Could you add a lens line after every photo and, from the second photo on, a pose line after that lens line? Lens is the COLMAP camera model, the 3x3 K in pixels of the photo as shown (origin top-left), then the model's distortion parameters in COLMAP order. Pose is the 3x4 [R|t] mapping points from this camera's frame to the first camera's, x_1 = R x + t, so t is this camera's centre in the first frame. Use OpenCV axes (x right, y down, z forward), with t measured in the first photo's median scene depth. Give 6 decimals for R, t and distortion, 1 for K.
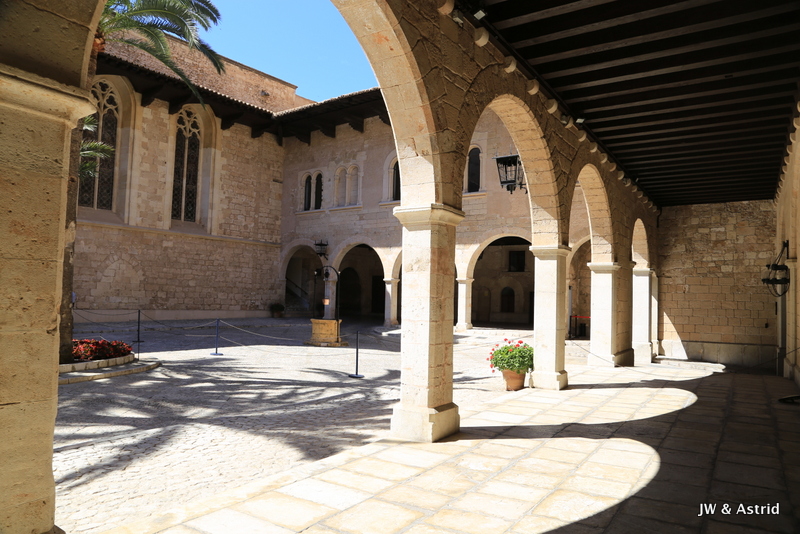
lens RADIAL K [[542.3, 0, 403.3], [0, 542.3, 264.6], [0, 0, 1]] dist [-0.097806, 0.028454]
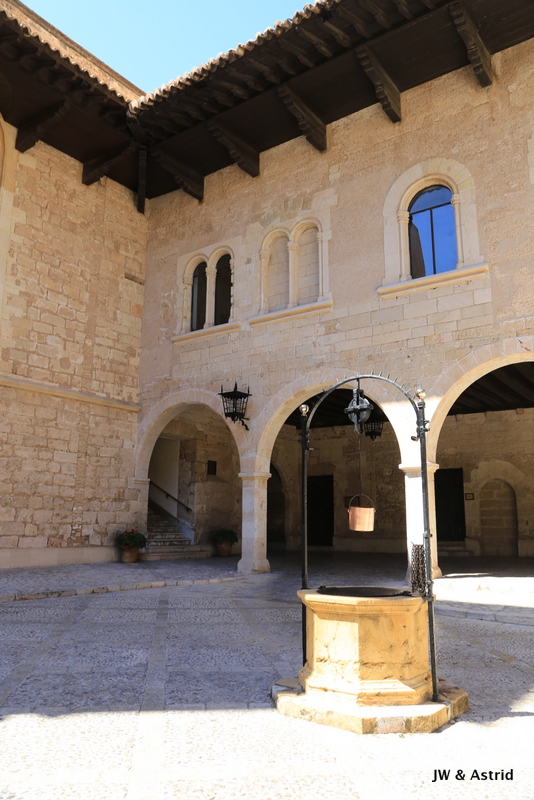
lens RADIAL K [[621.6, 0, 278.8], [0, 621.6, 402.4], [0, 0, 1]] dist [-0.049545, 0.006750]
pose [[0.999557, -0.012548, 0.026976, -0.126100], [0.016024, 0.991015, -0.132784, 0.036879], [-0.025067, 0.133158, 0.990778, 0.481330]]
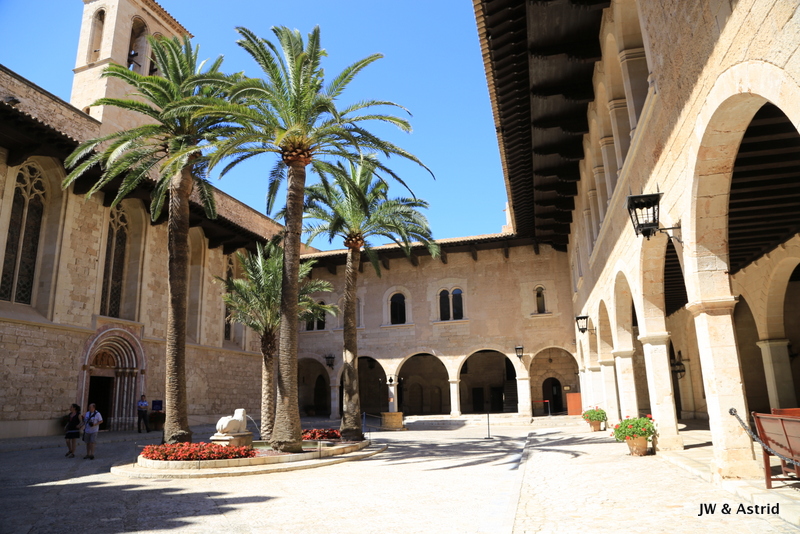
lens RADIAL K [[542.3, 0, 396.7], [0, 542.3, 269.9], [0, 0, 1]] dist [-0.097806, 0.028454]
pose [[0.948610, 0.027442, 0.315254, -0.400384], [0.029915, 0.983995, -0.175669, -0.011378], [-0.315029, 0.176072, 0.932607, -0.274309]]
